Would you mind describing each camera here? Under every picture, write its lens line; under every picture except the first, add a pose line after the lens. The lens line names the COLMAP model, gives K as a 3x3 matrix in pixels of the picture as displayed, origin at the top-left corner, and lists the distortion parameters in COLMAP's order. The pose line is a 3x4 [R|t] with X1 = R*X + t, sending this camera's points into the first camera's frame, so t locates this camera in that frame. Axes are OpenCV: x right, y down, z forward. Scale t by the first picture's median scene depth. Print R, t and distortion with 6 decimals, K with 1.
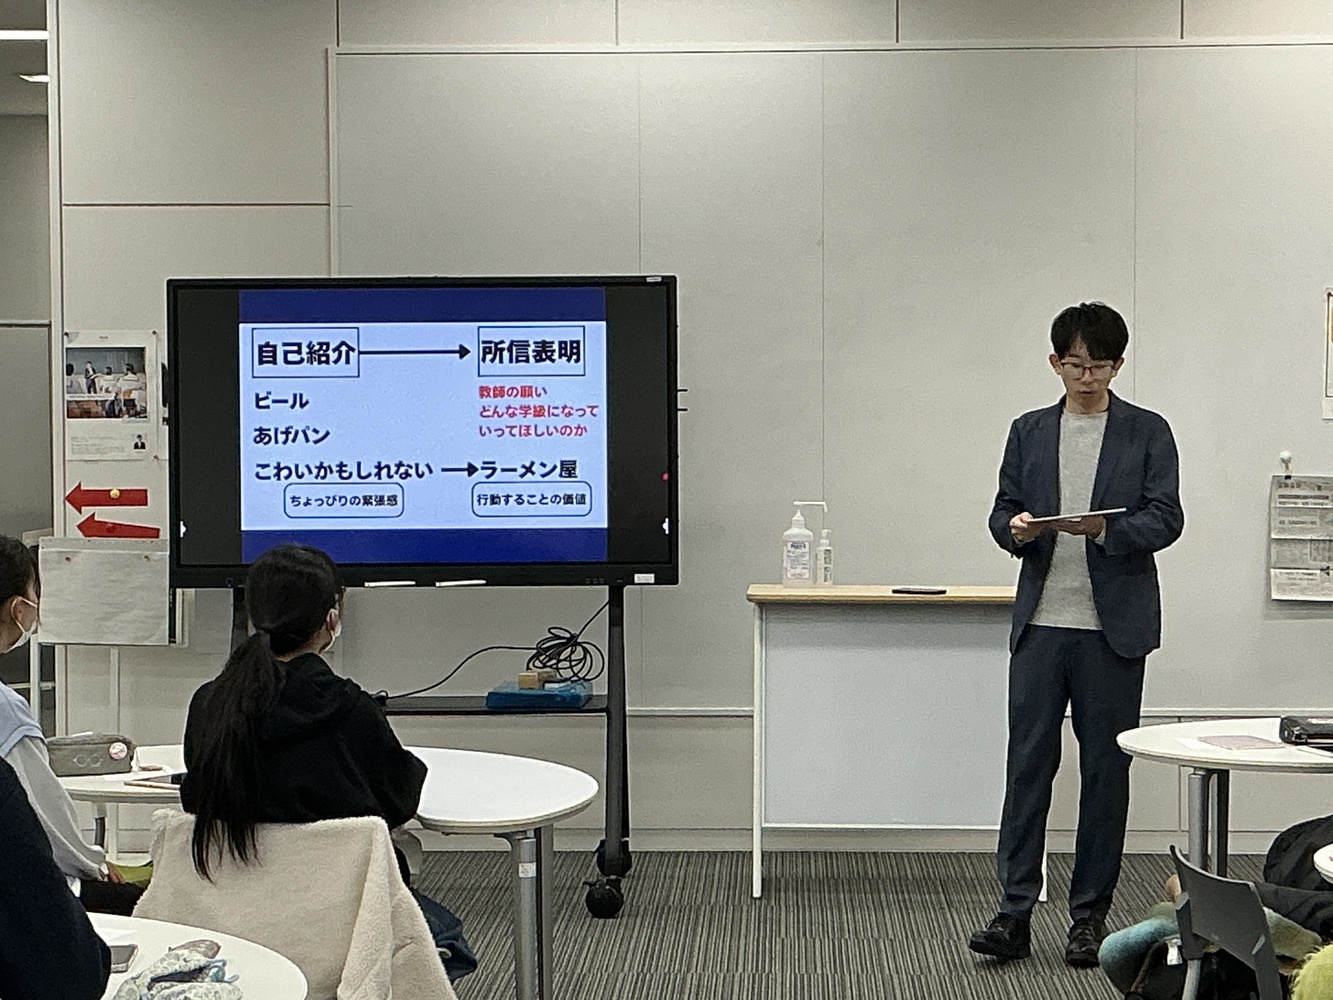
lens RADIAL K [[3002.0, 0, 666.5], [0, 3002.0, 500.0], [0, 0, 1]] dist [0.103742, 0.286908]
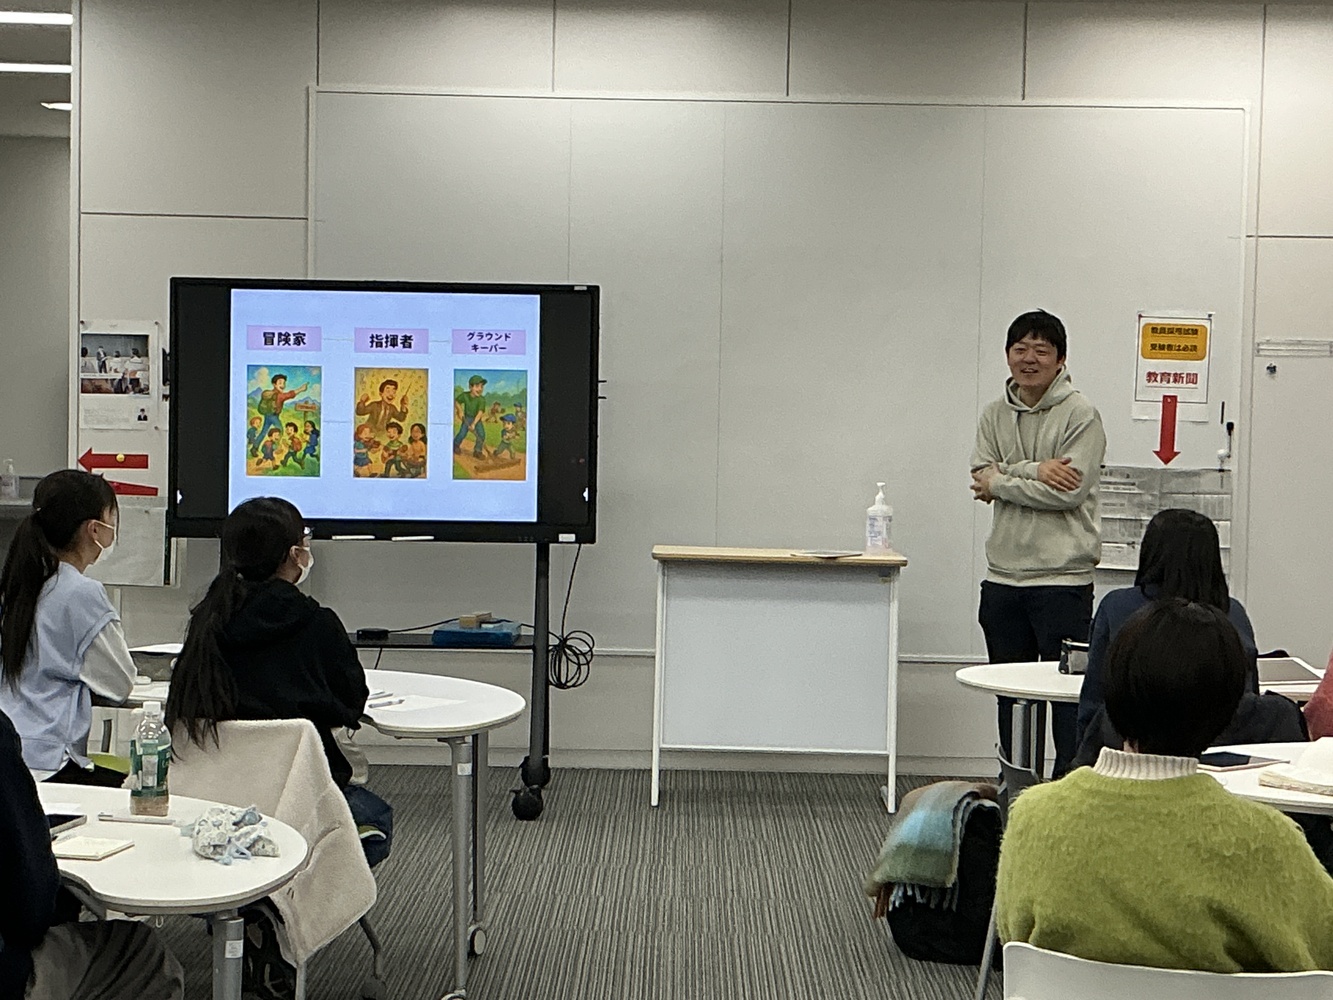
lens RADIAL K [[2581.6, 0, 666.5], [0, 2581.6, 500.0], [0, 0, 1]] dist [0.097431, 0.076360]
pose [[0.999172, 0.022591, 0.033827, -0.002617], [-0.022788, 0.999725, 0.005459, 0.004110], [-0.033694, -0.006226, 0.999413, -0.027399]]
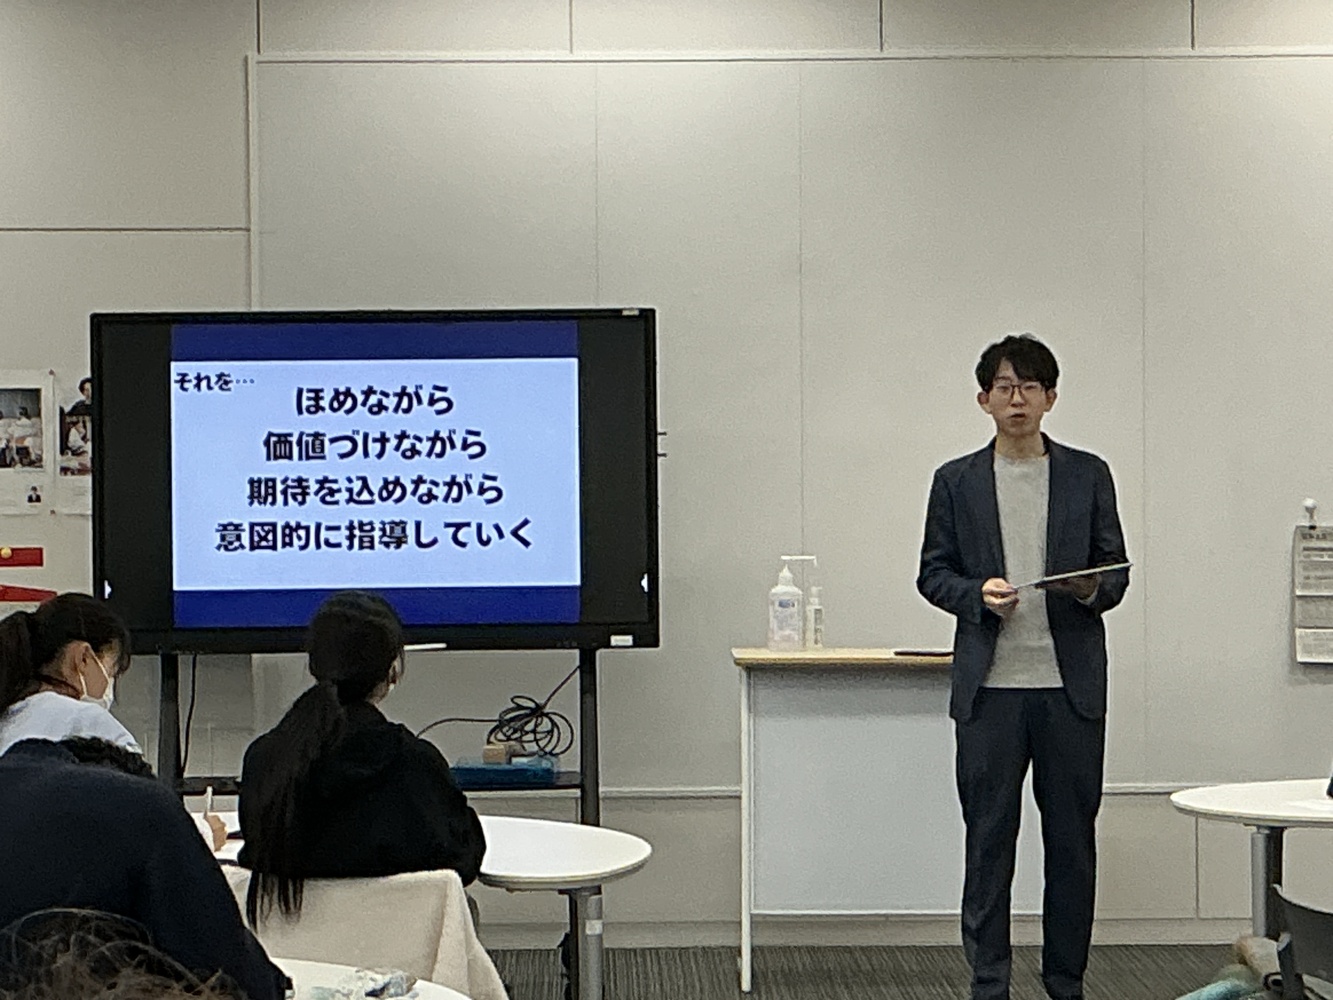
lens RADIAL K [[3789.6, 0, 666.5], [0, 3789.6, 500.0], [0, 0, 1]] dist [0.146174, 1.432123]
pose [[0.998161, -0.004770, 0.060423, -0.057764], [0.006003, 0.999777, -0.020233, 0.006209], [-0.060313, 0.020558, 0.997968, -0.134057]]
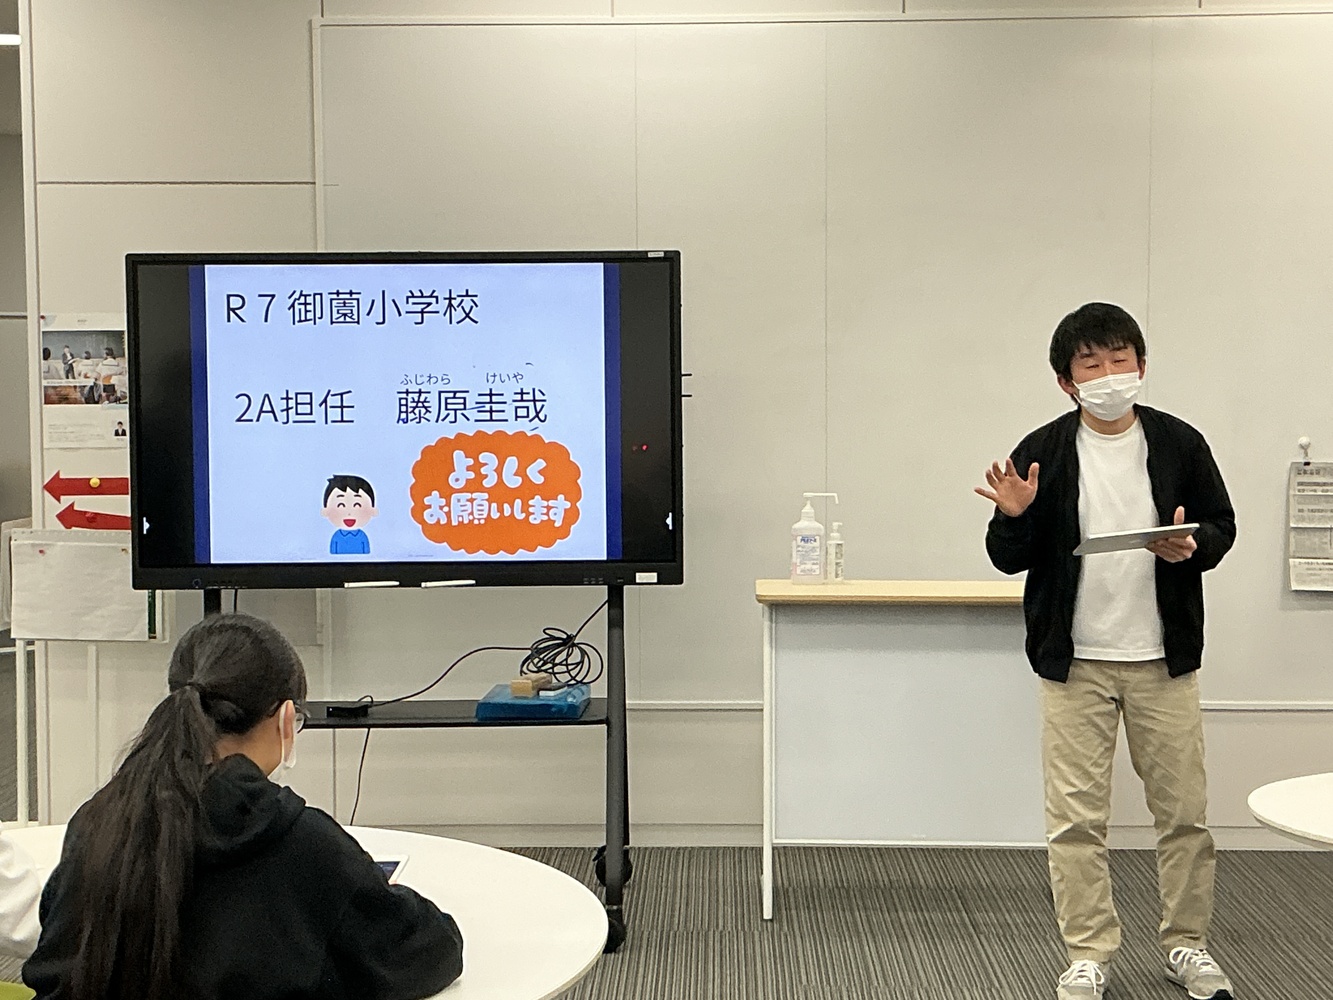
lens RADIAL K [[2144.2, 0, 666.5], [0, 2144.2, 500.0], [0, 0, 1]] dist [0.099535, -0.004178]
pose [[0.999886, -0.002133, 0.014917, -0.010059], [0.001820, 0.999778, 0.020999, -0.010883], [-0.014958, -0.020969, 0.999668, 0.309537]]
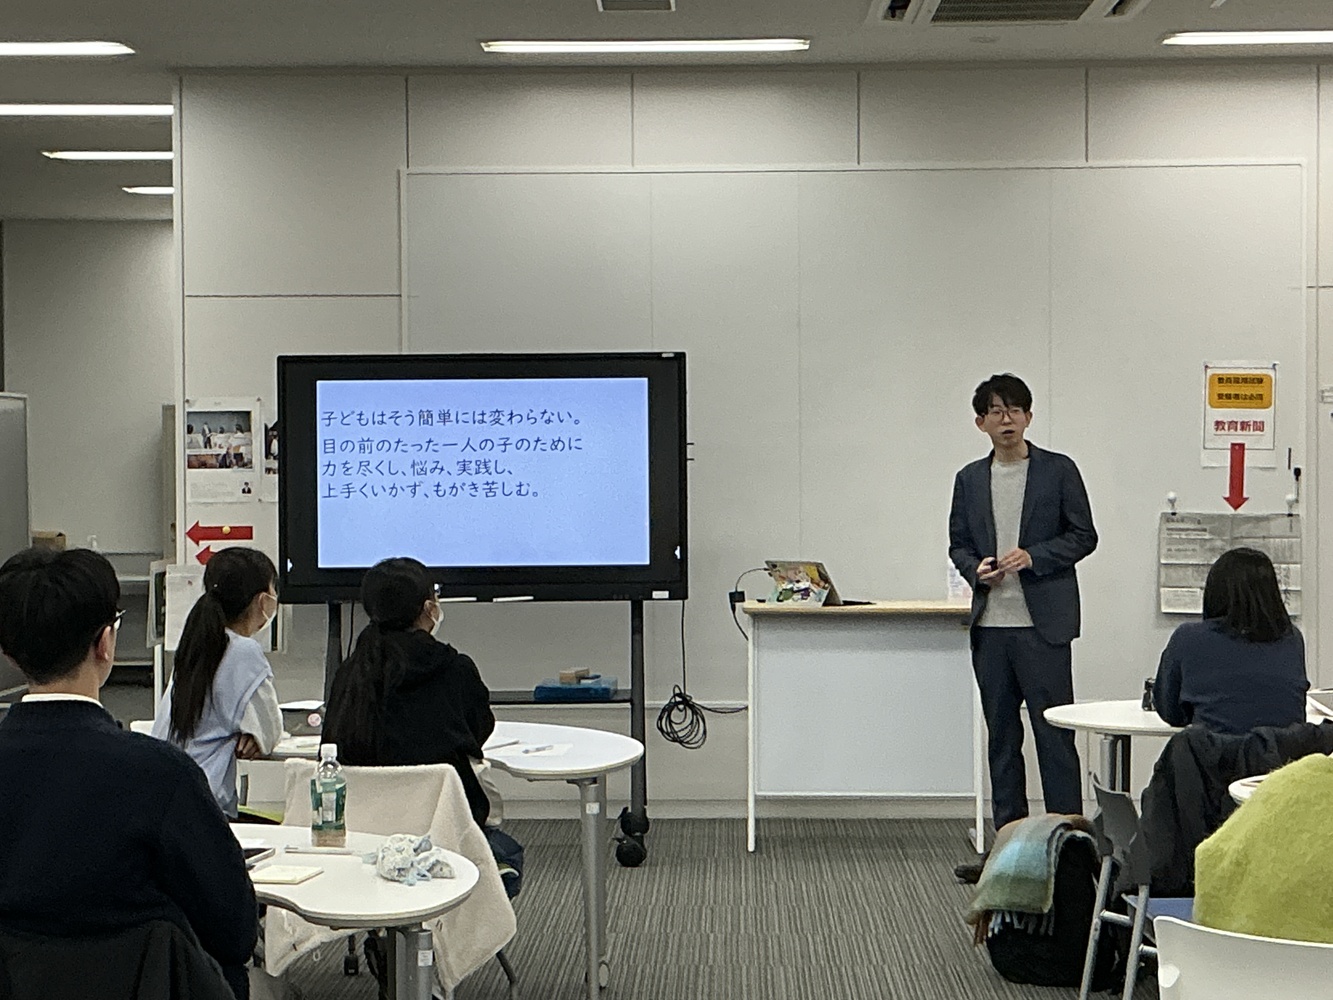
lens RADIAL K [[2642.3, 0, 666.5], [0, 2642.3, 500.0], [0, 0, 1]] dist [0.063992, 0.362648]
pose [[0.999885, -0.002448, 0.014987, -0.019478], [0.002722, 0.999828, -0.018342, 0.006268], [-0.014939, 0.018381, 0.999719, -0.088354]]
